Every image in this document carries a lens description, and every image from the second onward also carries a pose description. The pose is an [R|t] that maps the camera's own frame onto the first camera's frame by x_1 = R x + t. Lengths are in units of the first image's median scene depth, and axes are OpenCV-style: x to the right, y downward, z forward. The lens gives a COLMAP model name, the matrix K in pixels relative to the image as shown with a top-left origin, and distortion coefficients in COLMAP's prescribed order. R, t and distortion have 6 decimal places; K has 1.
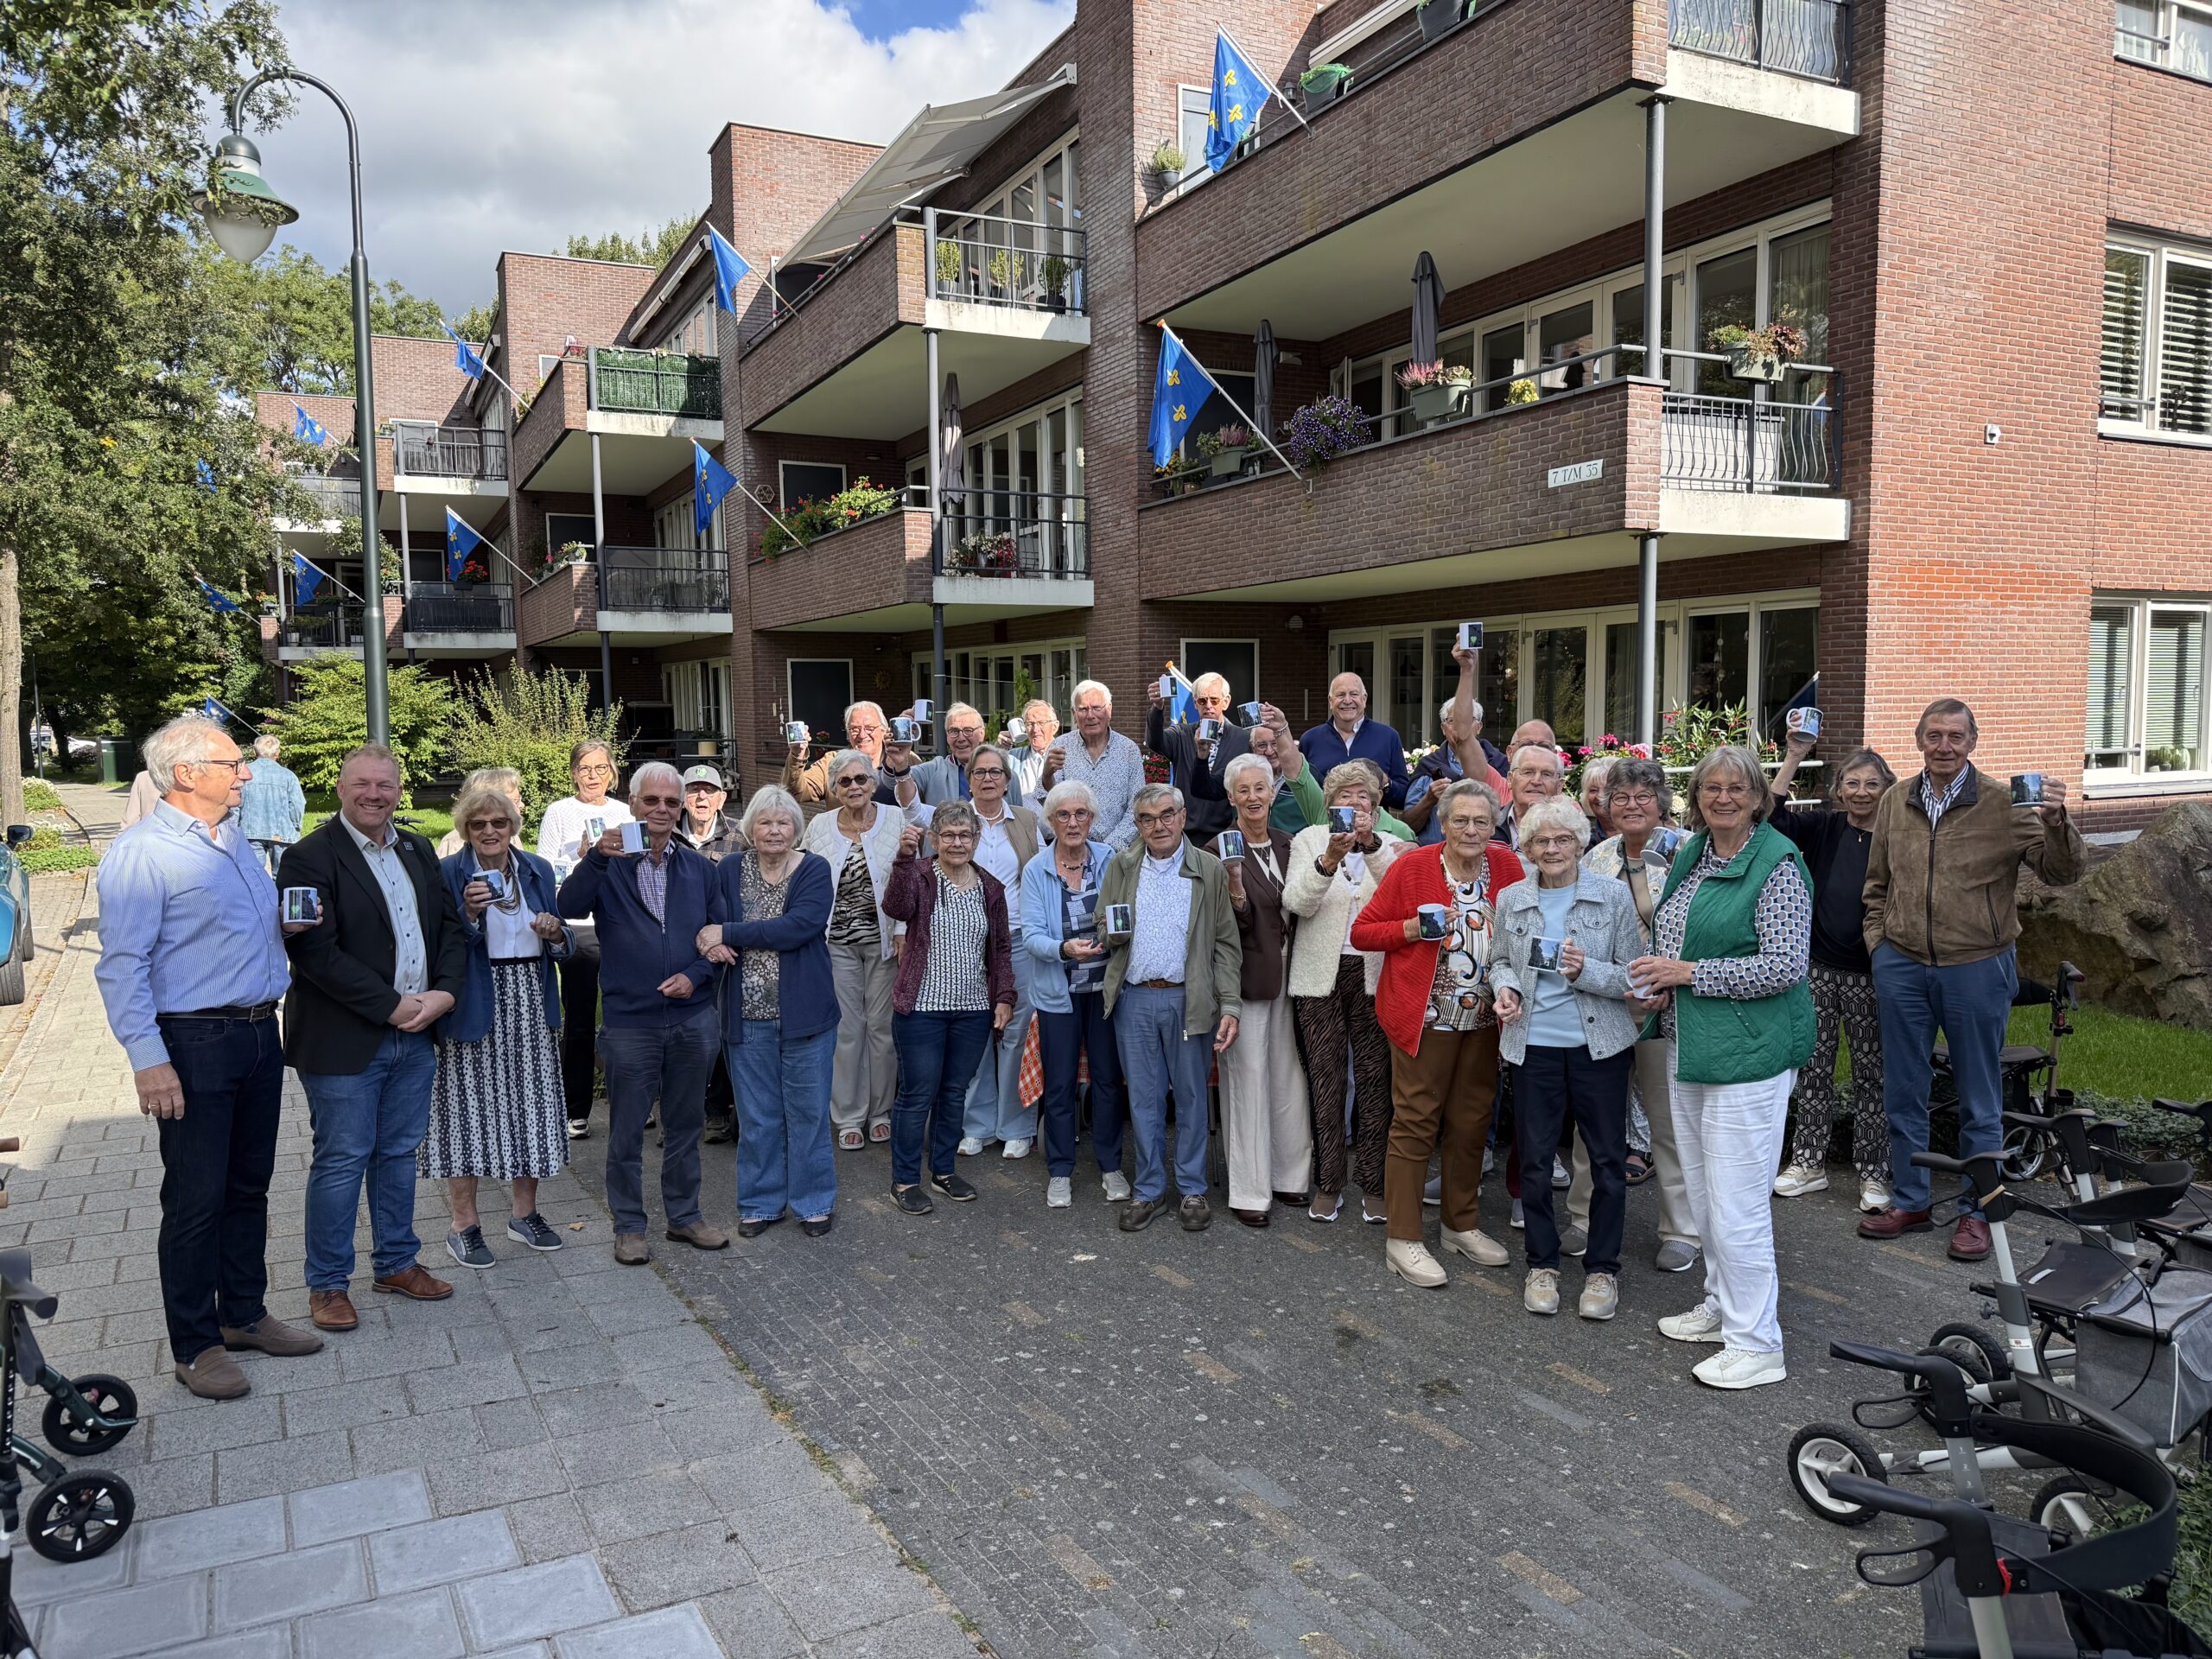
lens RADIAL K [[1554.2, 0, 1106.0], [0, 1554.2, 829.5], [0, 0, 1]] dist [0.082862, -0.120109]
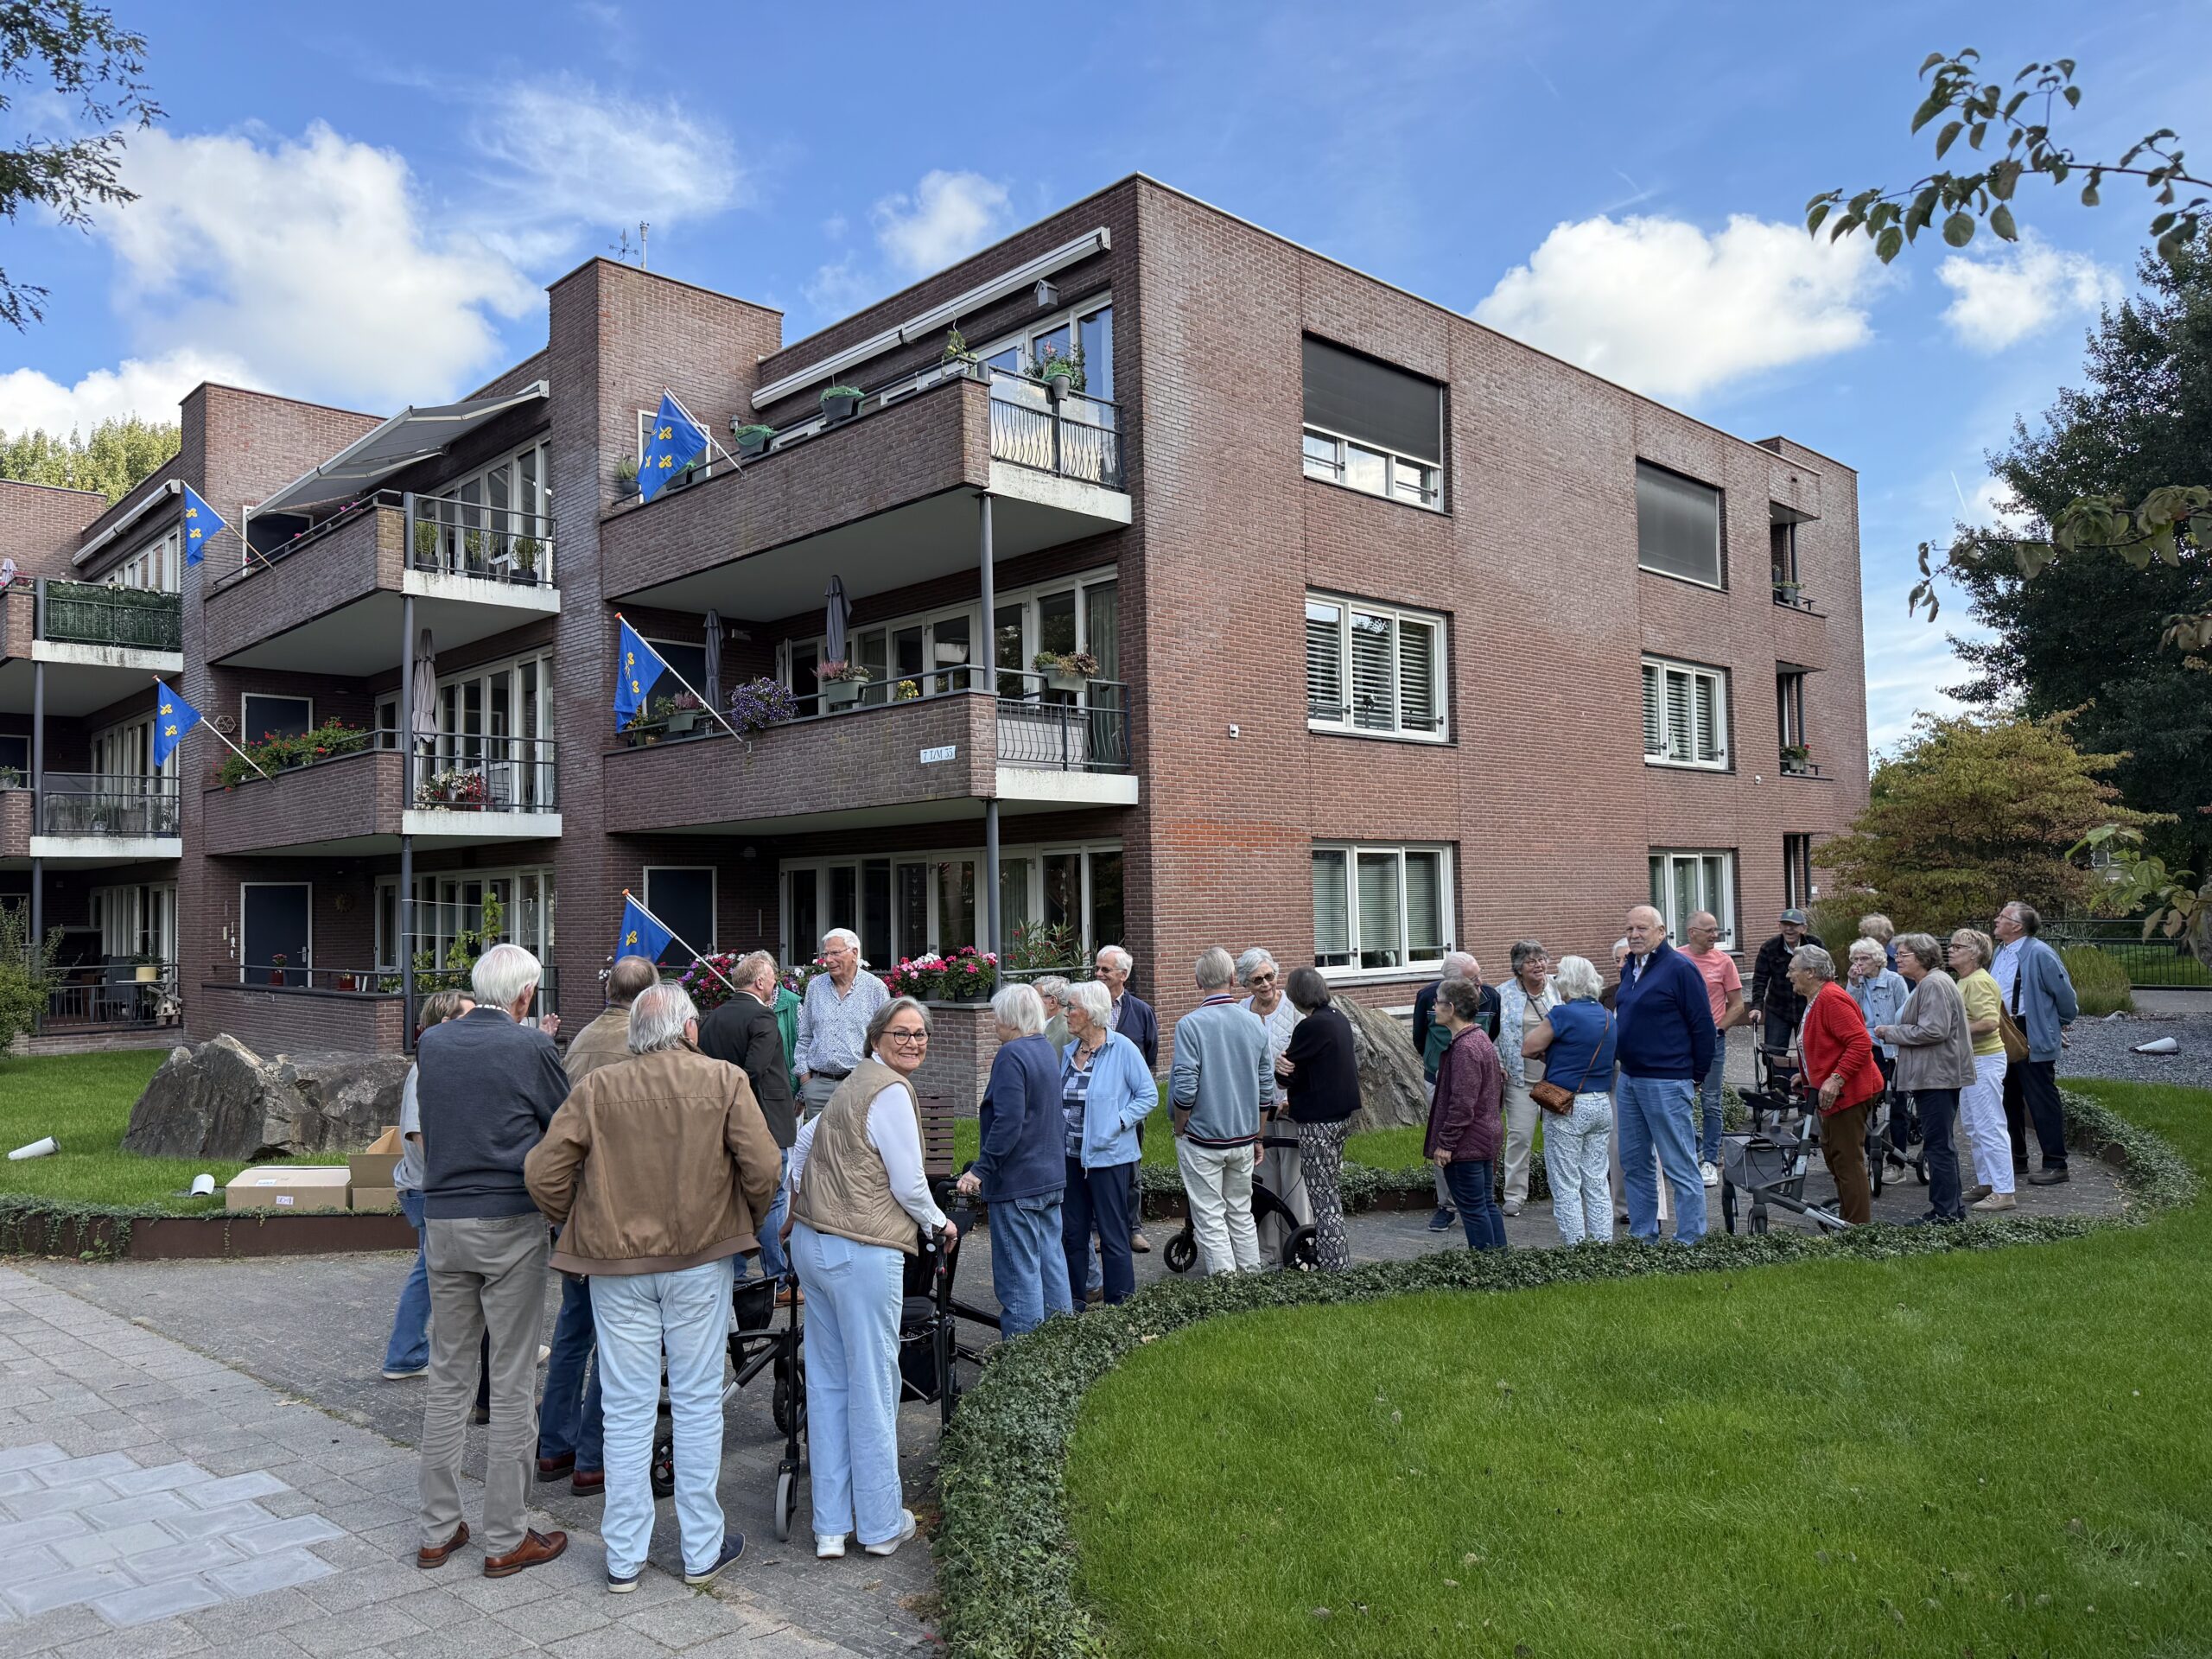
lens RADIAL K [[1554.2, 0, 1106.0], [0, 1554.2, 829.5], [0, 0, 1]] dist [0.082862, -0.120109]
pose [[0.949944, 0.009625, 0.312272, 0.012974], [0.032753, 0.990949, -0.130181, 0.010476], [-0.310699, 0.133893, 0.941031, -0.189821]]
